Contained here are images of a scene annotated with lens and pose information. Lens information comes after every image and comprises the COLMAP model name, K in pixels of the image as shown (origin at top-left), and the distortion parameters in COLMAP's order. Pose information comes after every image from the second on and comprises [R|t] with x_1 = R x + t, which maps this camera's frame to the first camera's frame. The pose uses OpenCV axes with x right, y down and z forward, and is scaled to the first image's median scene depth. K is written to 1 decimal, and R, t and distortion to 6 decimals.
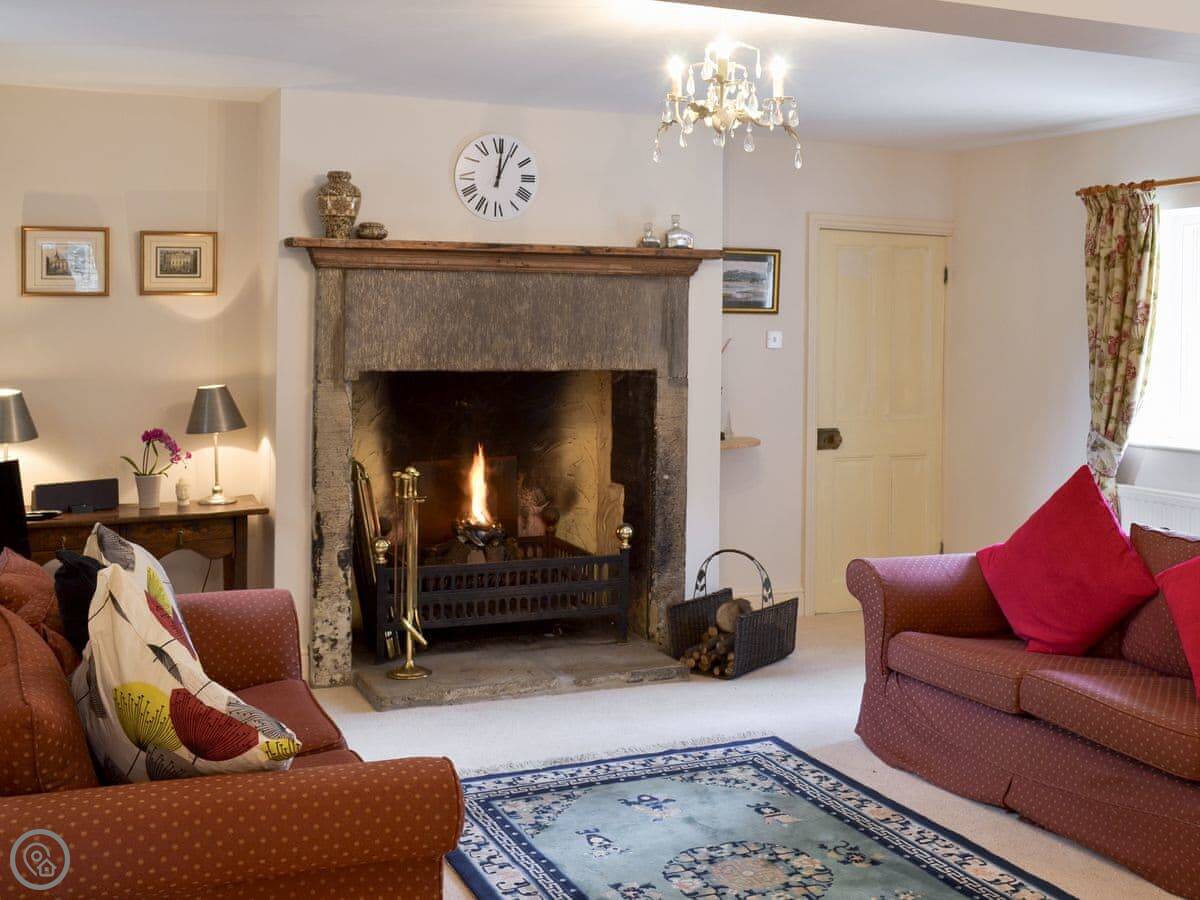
lens RADIAL K [[1348.0, 0, 600.0], [0, 1348.0, 450.0], [0, 0, 1]] dist [0.011607, 0.008791]
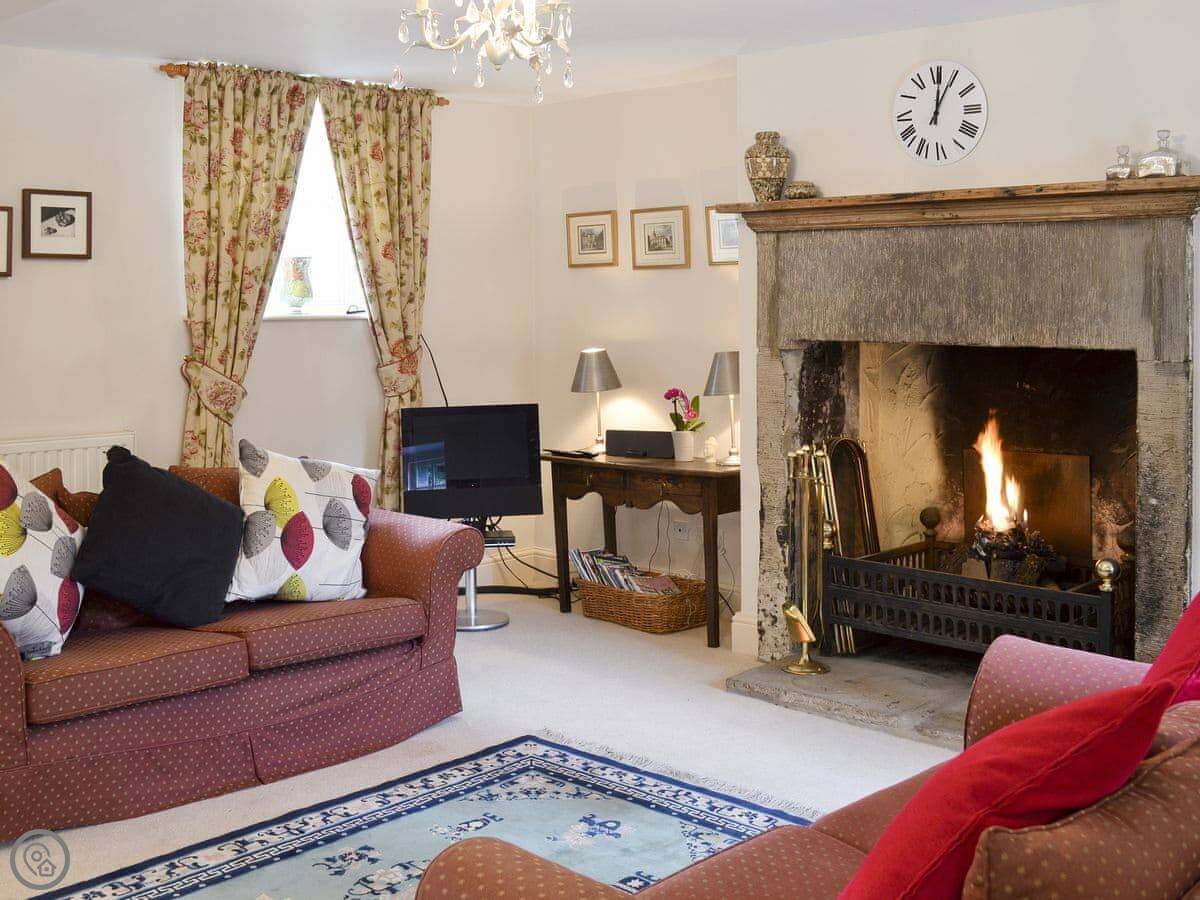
lens RADIAL K [[1371.5, 0, 600.0], [0, 1371.5, 450.0], [0, 0, 1]] dist [-0.034717, -0.002824]
pose [[0.399718, 0.094253, -0.911779, 0.632630], [-0.080754, 0.994453, 0.067397, -0.034441], [0.913074, 0.046690, 0.405112, 0.475660]]
